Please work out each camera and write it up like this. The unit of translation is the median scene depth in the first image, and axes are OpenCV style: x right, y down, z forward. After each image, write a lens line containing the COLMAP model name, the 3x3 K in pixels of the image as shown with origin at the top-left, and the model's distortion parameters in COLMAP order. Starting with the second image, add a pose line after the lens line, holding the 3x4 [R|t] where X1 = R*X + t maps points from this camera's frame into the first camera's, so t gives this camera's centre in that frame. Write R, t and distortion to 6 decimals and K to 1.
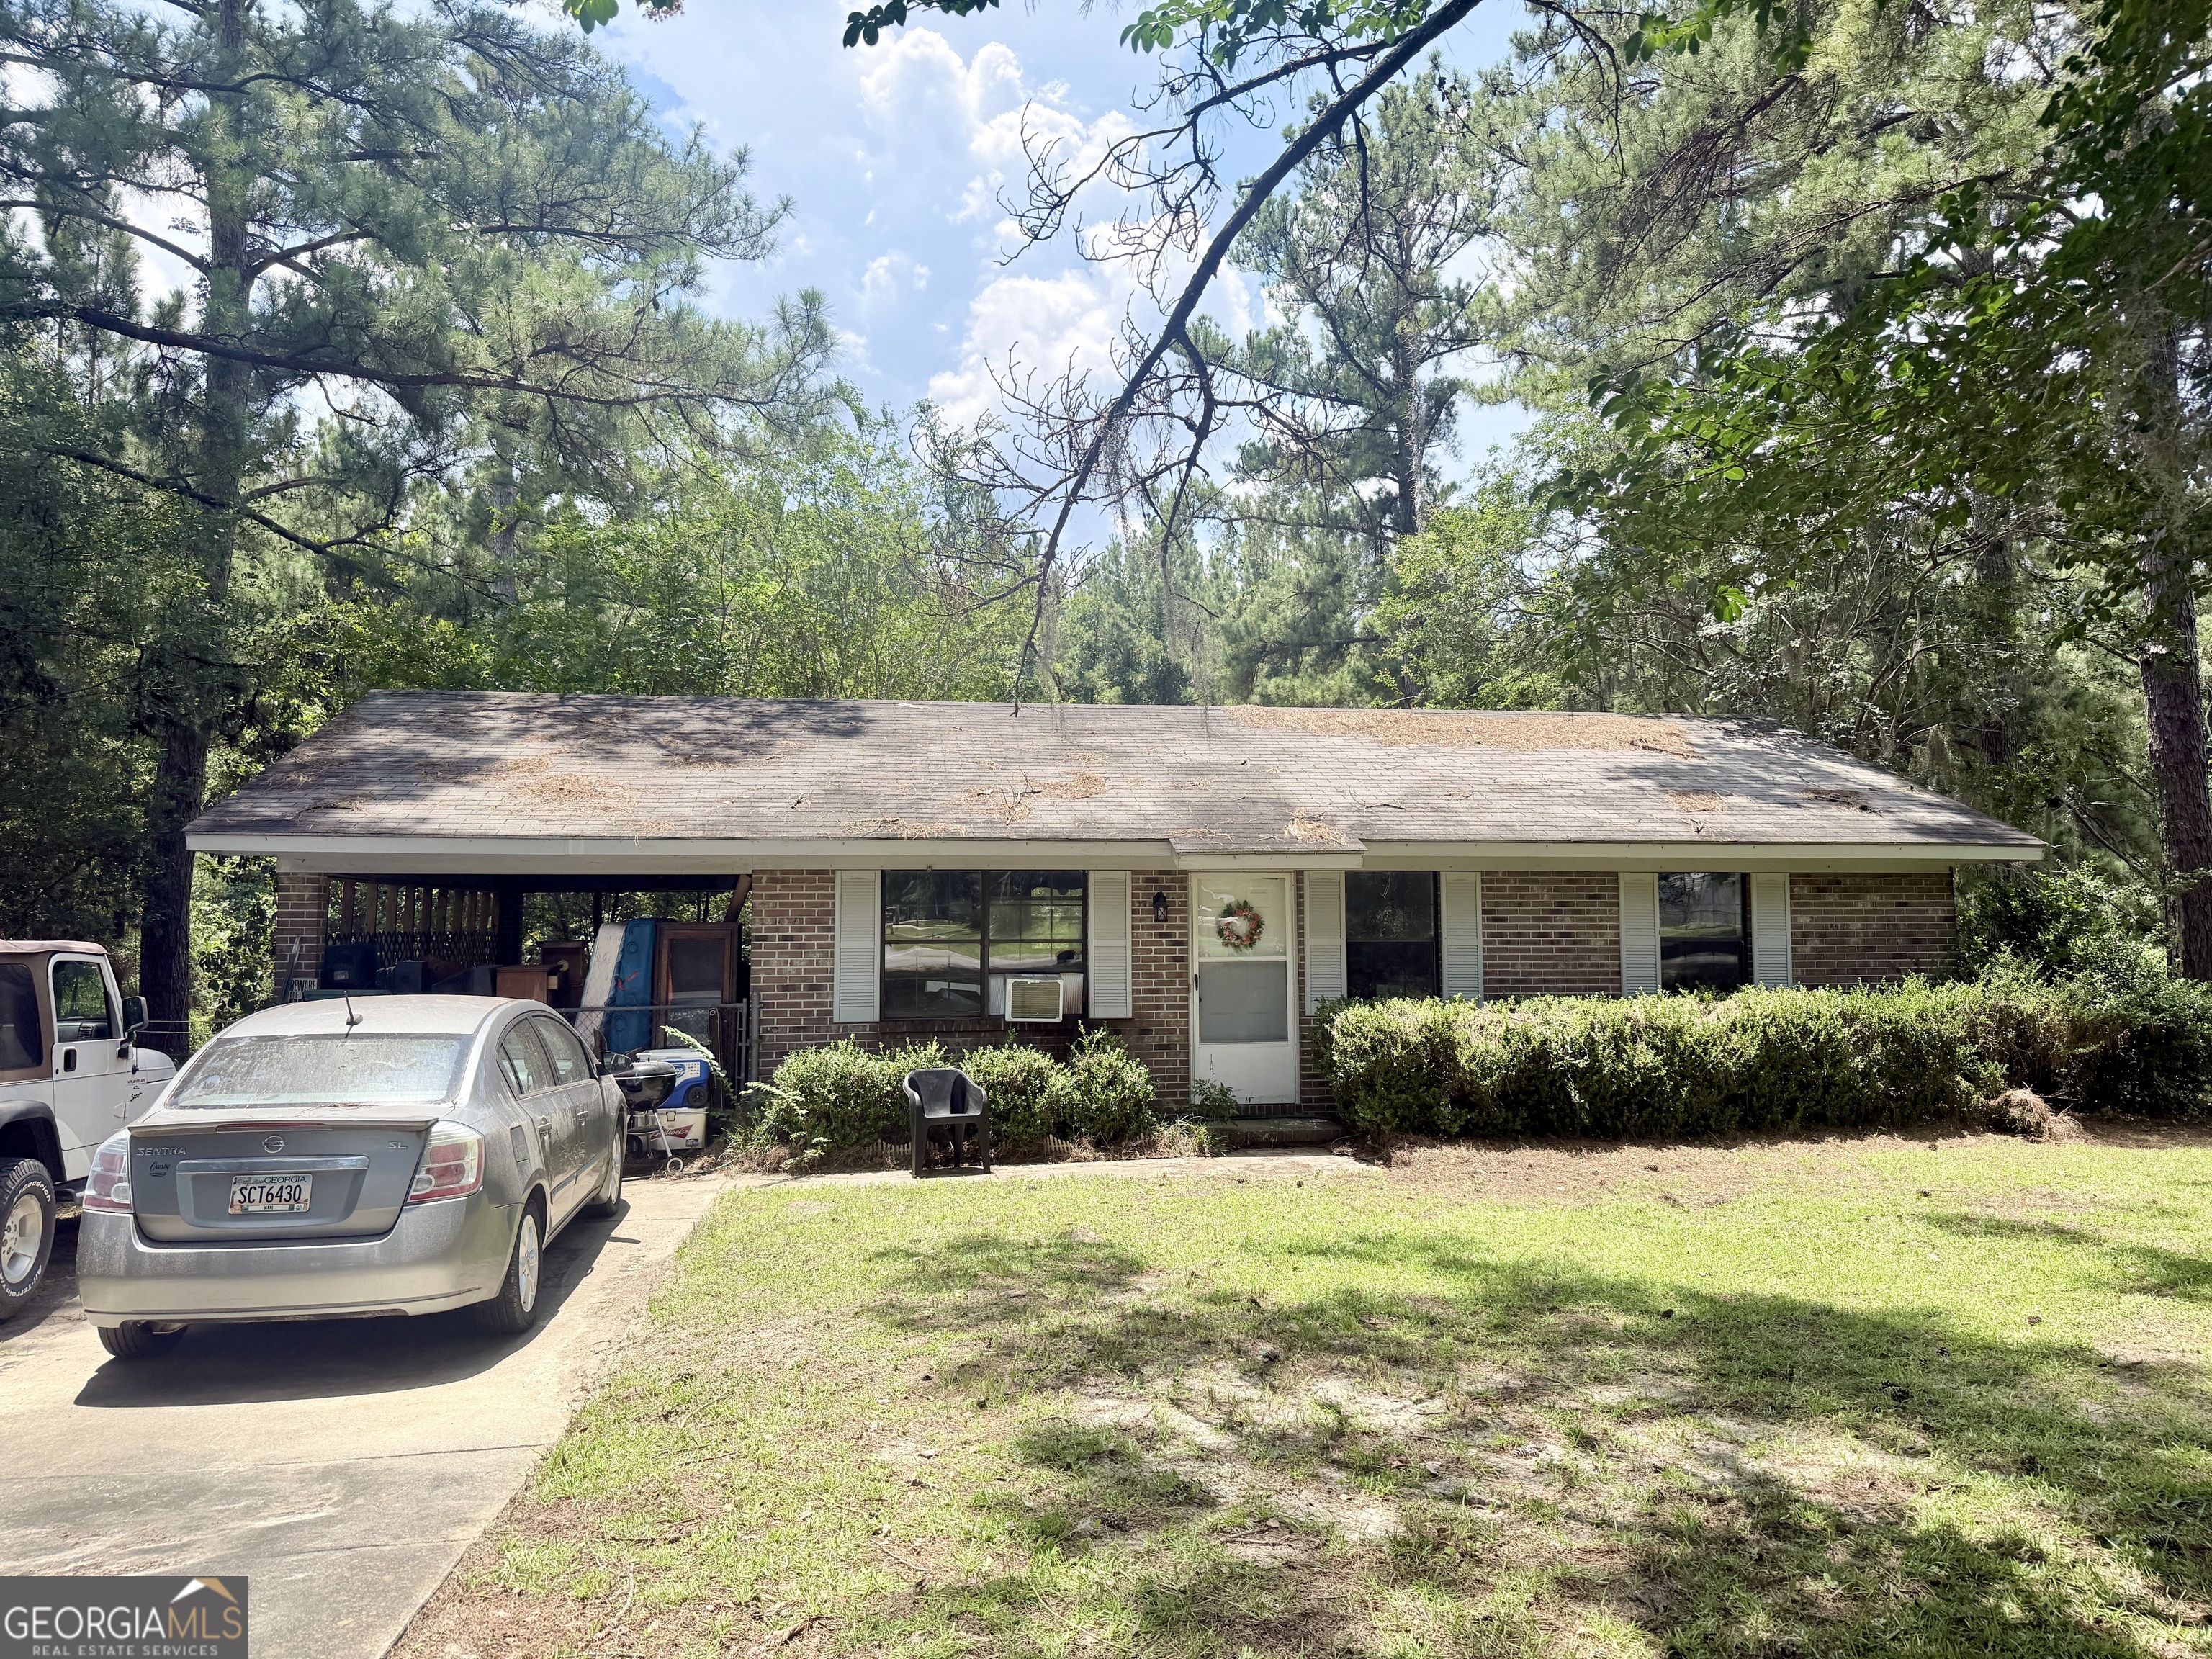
lens RADIAL K [[1711.3, 0, 1103.8], [0, 1711.3, 821.9], [0, 0, 1]] dist [0.233082, -0.626581]
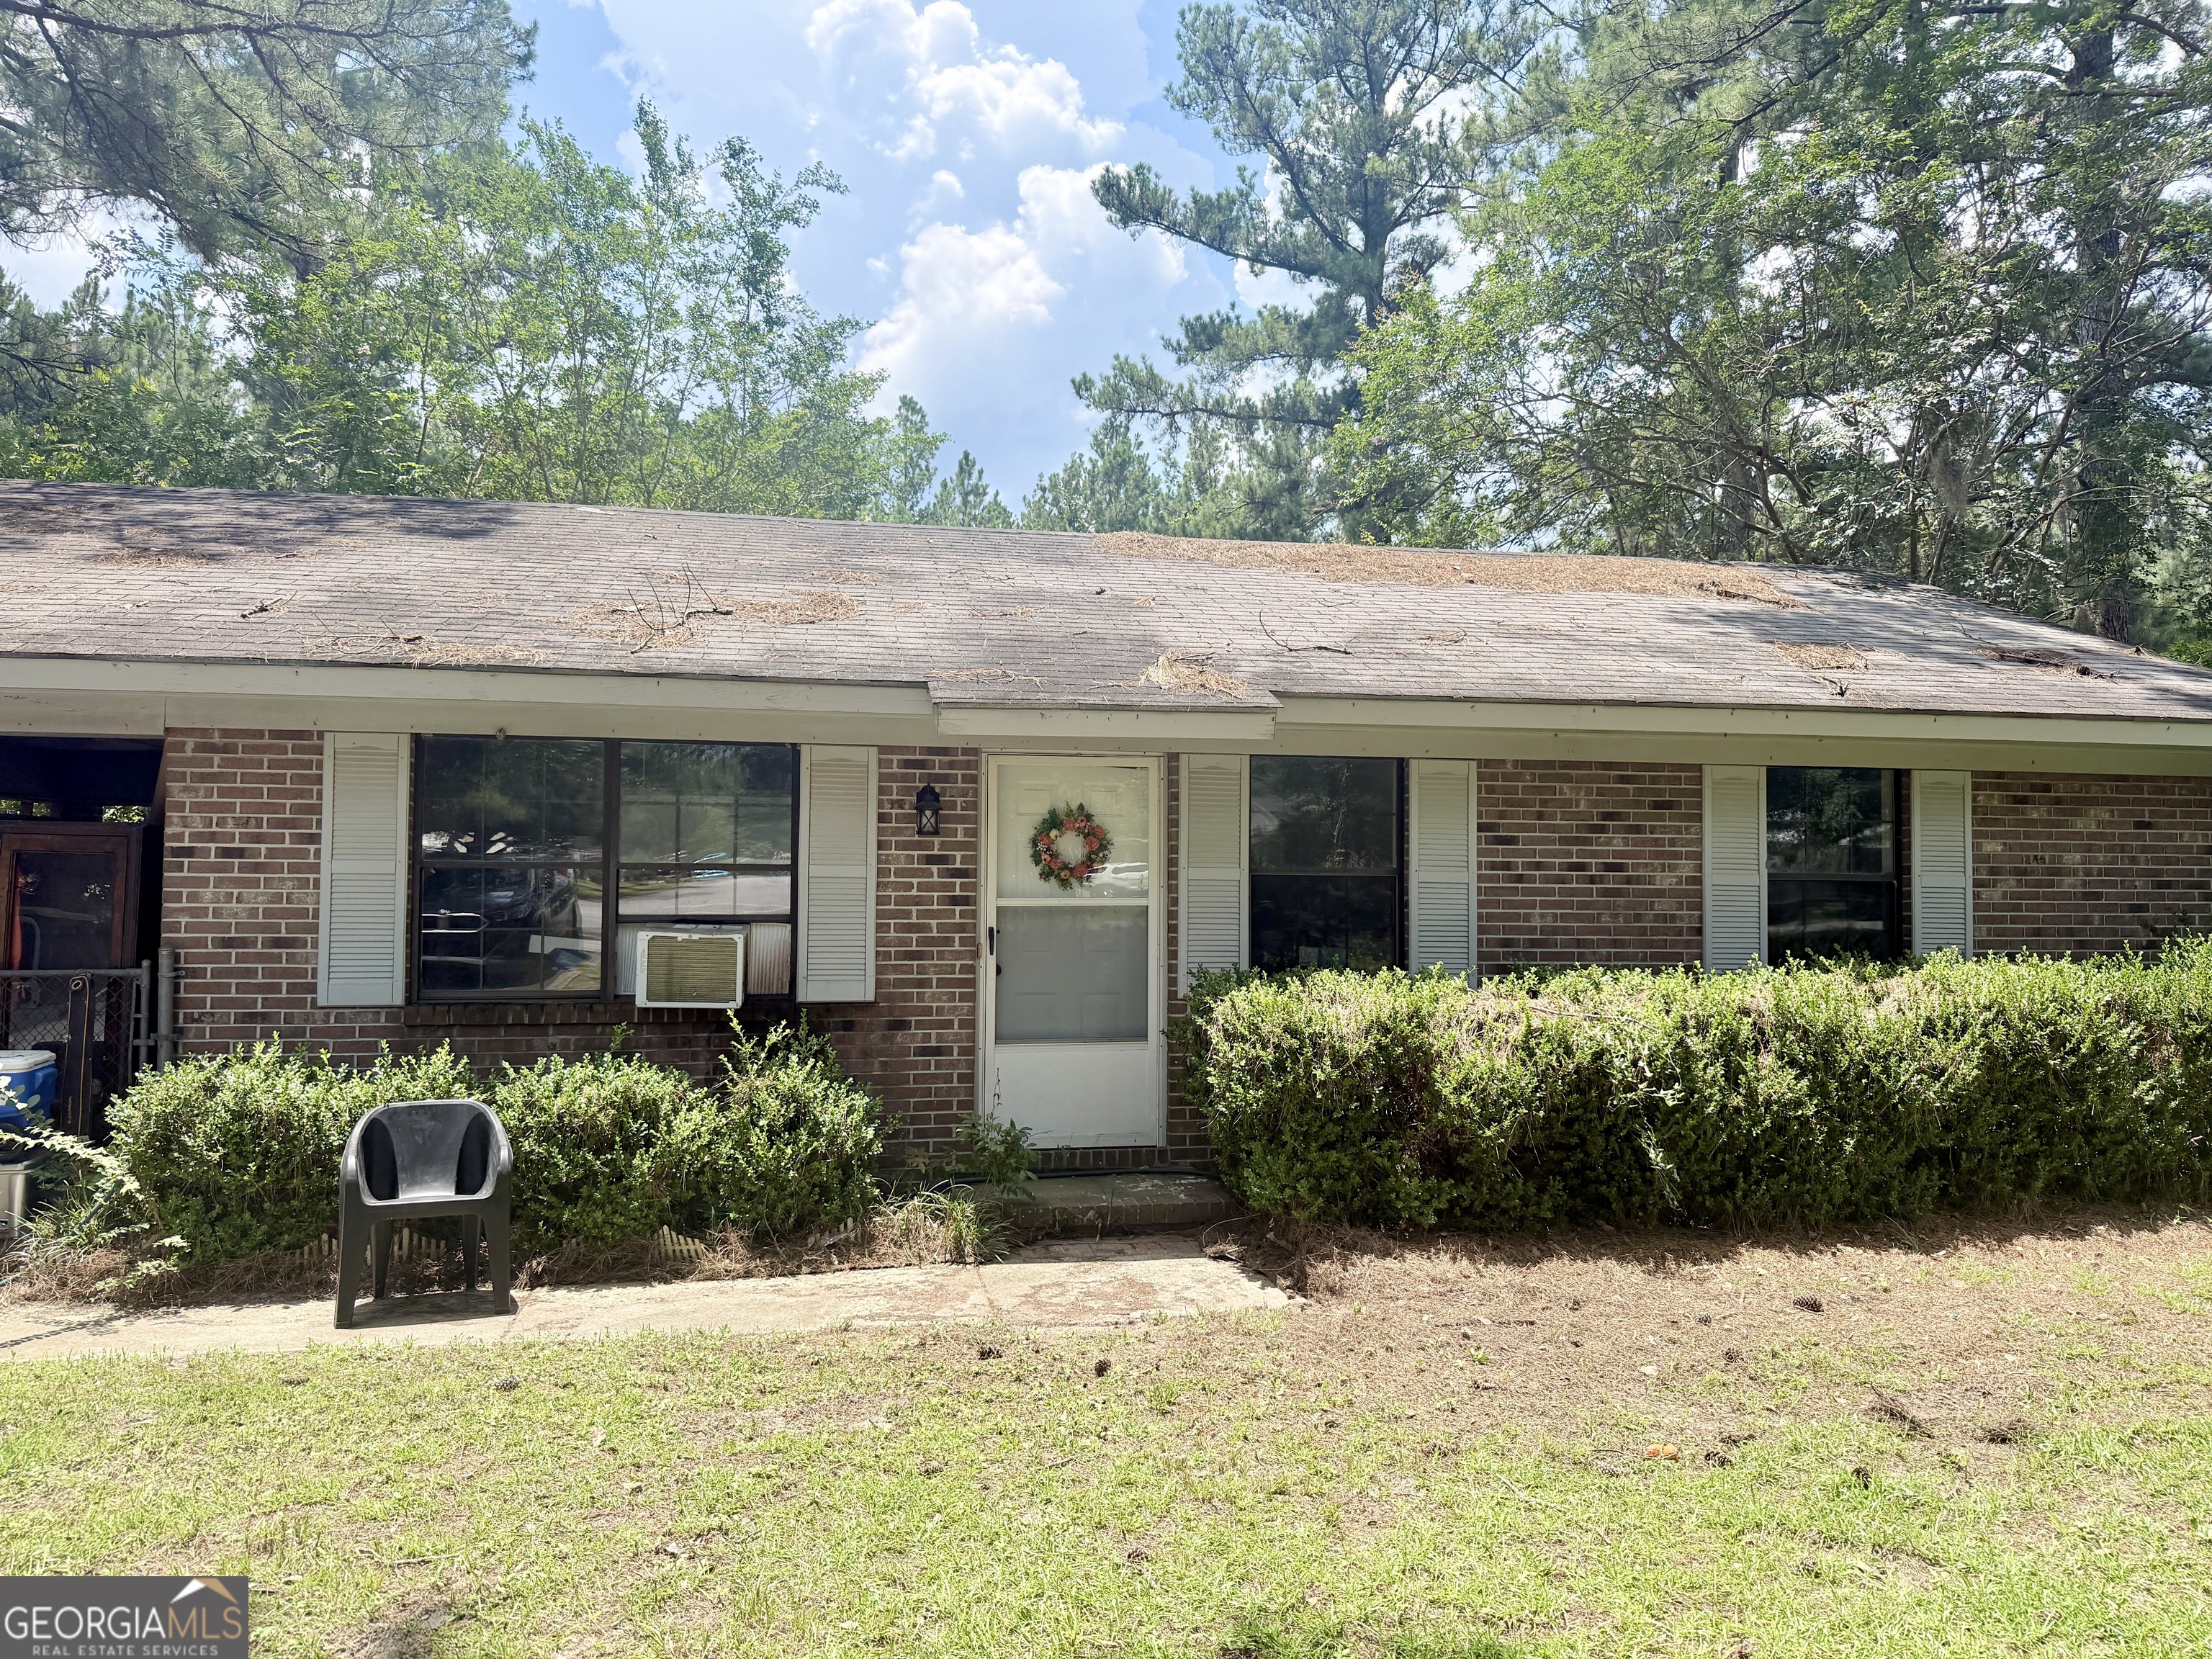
lens RADIAL K [[1715.9, 0, 1094.2], [0, 1715.9, 823.1], [0, 0, 1]] dist [0.134327, -0.276371]
pose [[0.999864, 0.010972, 0.012348, 0.084547], [-0.011218, 0.999737, 0.019984, 0.043165], [-0.012125, -0.020120, 0.999724, 0.434400]]
